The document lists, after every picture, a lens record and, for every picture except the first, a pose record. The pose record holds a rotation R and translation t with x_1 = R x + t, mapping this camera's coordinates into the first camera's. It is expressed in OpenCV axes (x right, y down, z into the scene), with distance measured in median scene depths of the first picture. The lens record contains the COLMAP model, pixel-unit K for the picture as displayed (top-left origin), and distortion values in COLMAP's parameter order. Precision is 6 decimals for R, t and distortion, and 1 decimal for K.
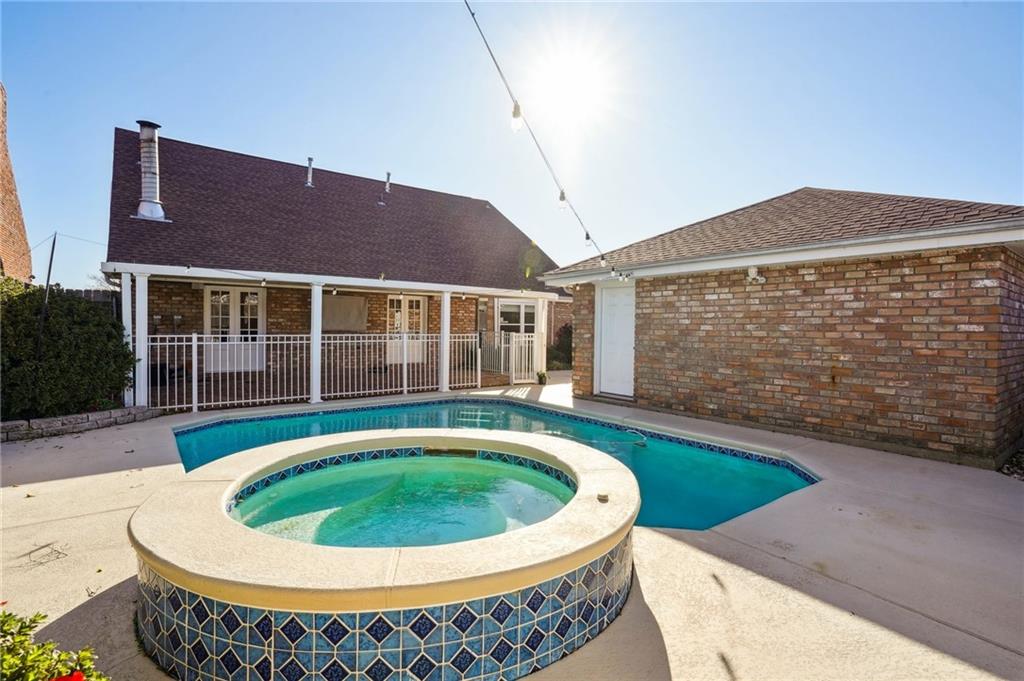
lens RADIAL K [[488.6, 0, 519.5], [0, 488.6, 334.2], [0, 0, 1]] dist [0.003427, 0.000716]
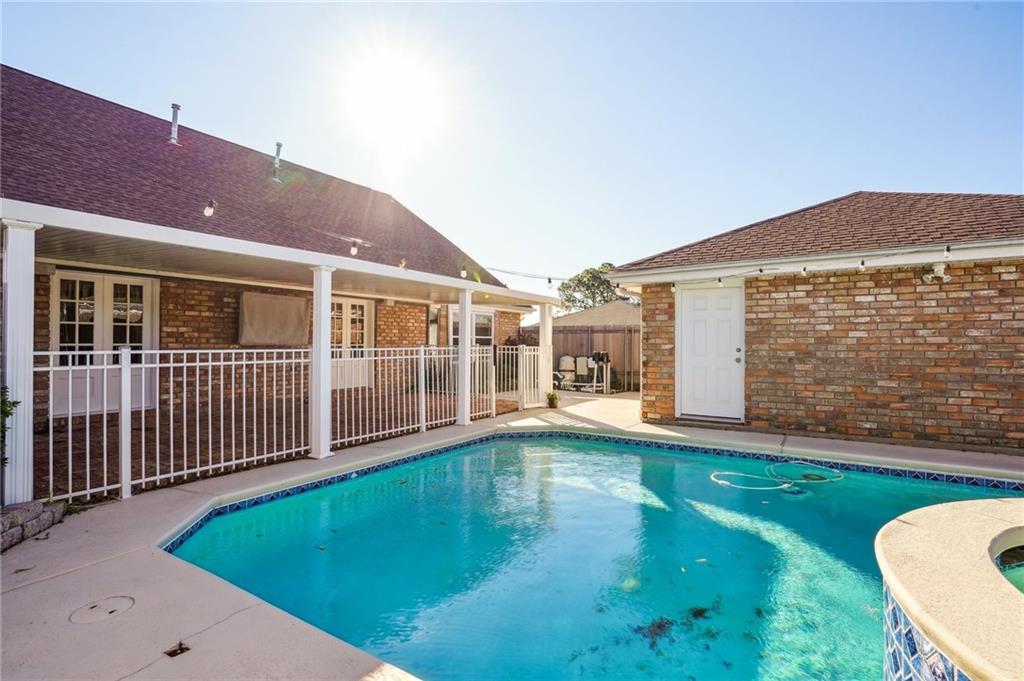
lens RADIAL K [[488.6, 0, 513.5], [0, 488.6, 342.1], [0, 0, 1]] dist [0.003427, 0.000716]
pose [[0.941404, -0.006181, 0.337225, -0.447711], [0.012476, 0.999786, -0.016502, 0.006640], [-0.337051, 0.019742, 0.941280, 0.364419]]
